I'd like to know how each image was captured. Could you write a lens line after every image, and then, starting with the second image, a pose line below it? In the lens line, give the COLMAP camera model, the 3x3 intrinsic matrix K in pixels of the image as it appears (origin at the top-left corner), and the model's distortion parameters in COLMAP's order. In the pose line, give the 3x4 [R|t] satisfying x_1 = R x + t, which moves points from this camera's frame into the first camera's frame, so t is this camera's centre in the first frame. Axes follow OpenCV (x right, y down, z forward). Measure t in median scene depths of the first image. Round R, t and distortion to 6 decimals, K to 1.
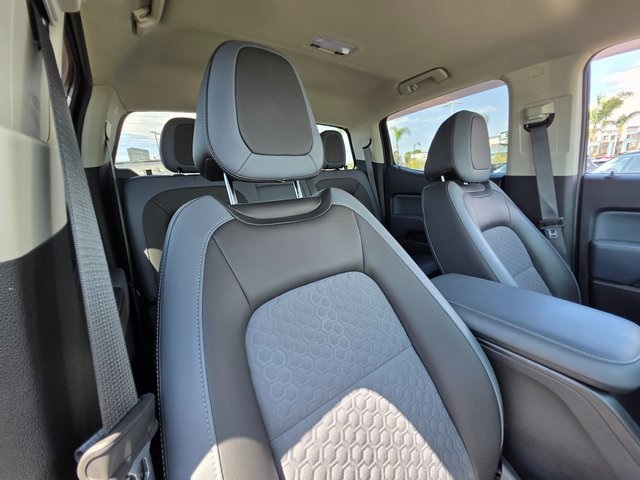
lens RADIAL K [[257.5, 0, 323.2], [0, 257.5, 242.2], [0, 0, 1]] dist [0.003282, -0.000578]
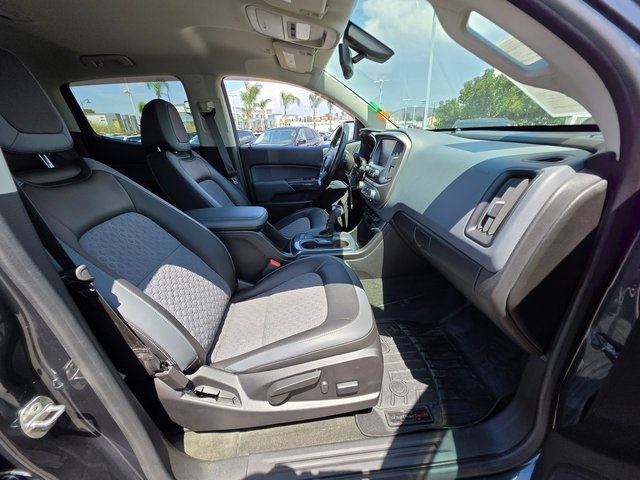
lens RADIAL K [[257.5, 0, 322.1], [0, 257.5, 238.7], [0, 0, 1]] dist [0.003282, -0.000578]
pose [[0.525054, -0.289714, 0.800240, -0.310941], [0.209739, 0.955324, 0.208245, 0.102826], [-0.824820, 0.058502, 0.562361, -0.448957]]
